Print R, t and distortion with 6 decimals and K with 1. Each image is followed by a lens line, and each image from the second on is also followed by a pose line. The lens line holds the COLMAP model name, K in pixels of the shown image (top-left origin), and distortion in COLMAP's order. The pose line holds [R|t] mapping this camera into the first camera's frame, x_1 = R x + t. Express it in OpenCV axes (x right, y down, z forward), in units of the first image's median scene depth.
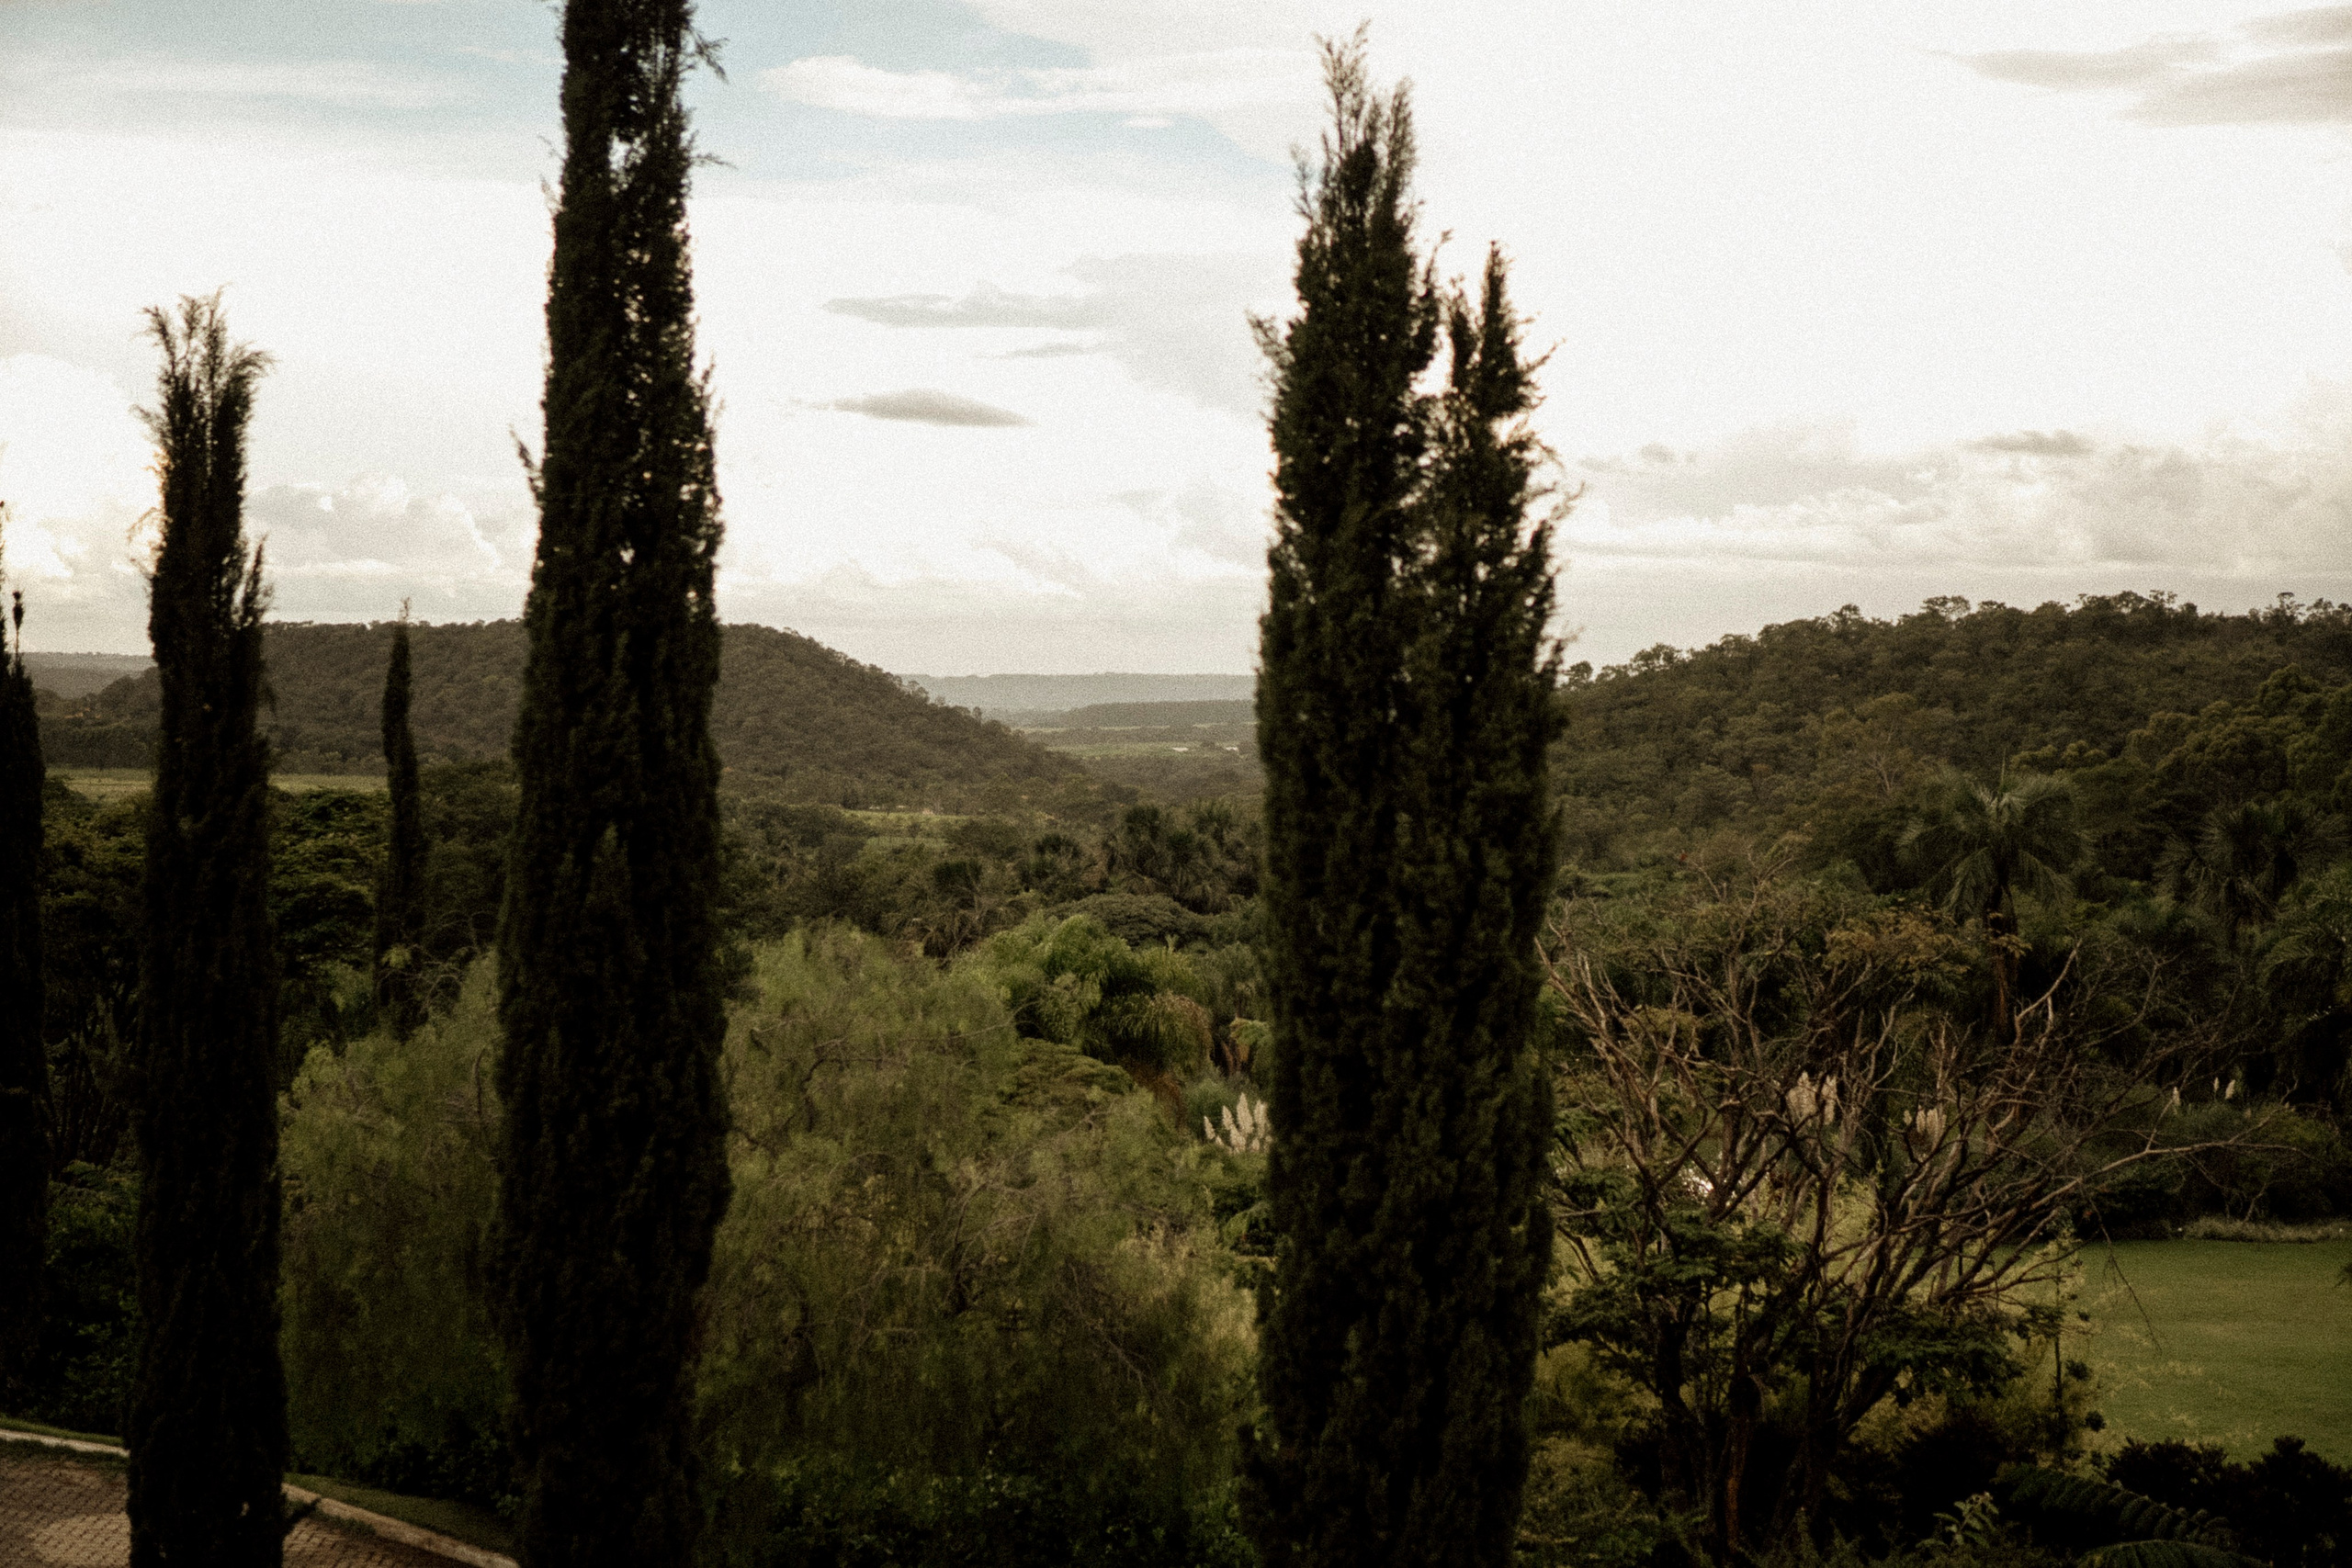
lens RADIAL K [[3418.5, 0, 1177.5], [0, 3418.5, 840.3], [0, 0, 1]] dist [-0.077213, 0.139663]
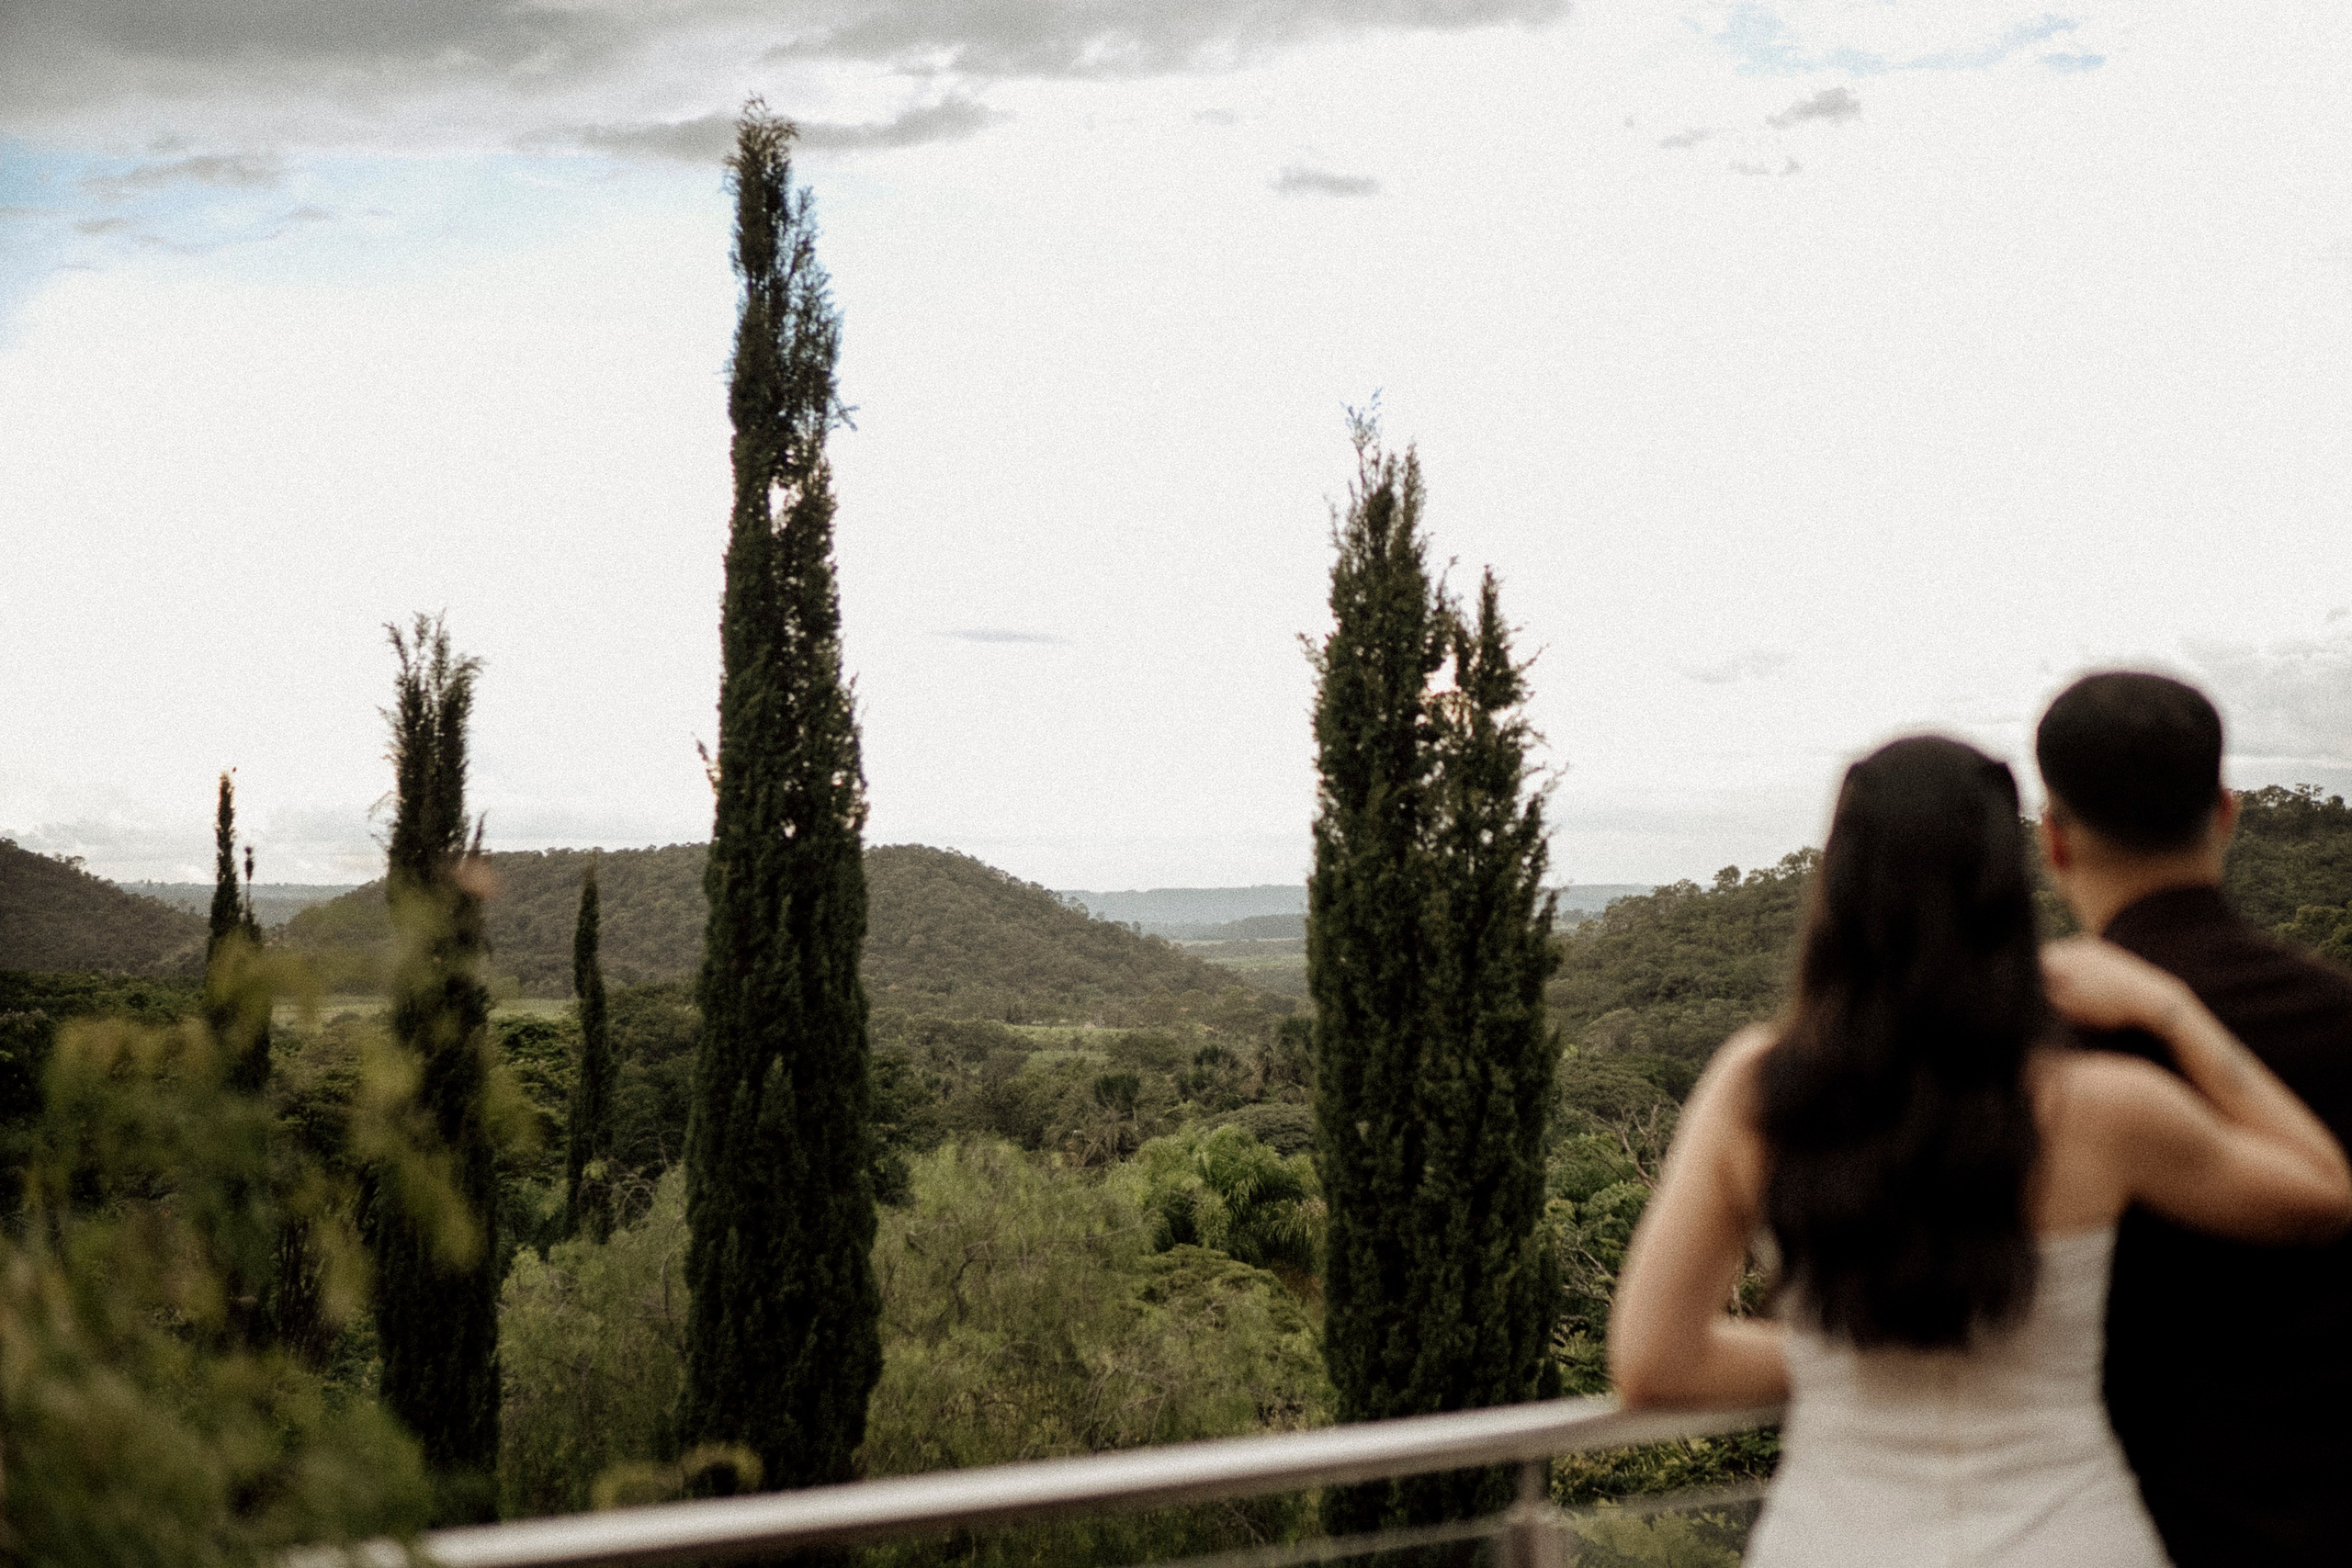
lens RADIAL K [[3475.0, 0, 1049.4], [0, 3475.0, 783.9], [0, 0, 1]] dist [-0.038968, 0.138028]
pose [[0.996004, -0.023236, -0.086235, 0.035558], [0.016608, 0.996909, -0.076794, -0.004657], [0.087753, 0.075055, 0.993311, -0.207717]]
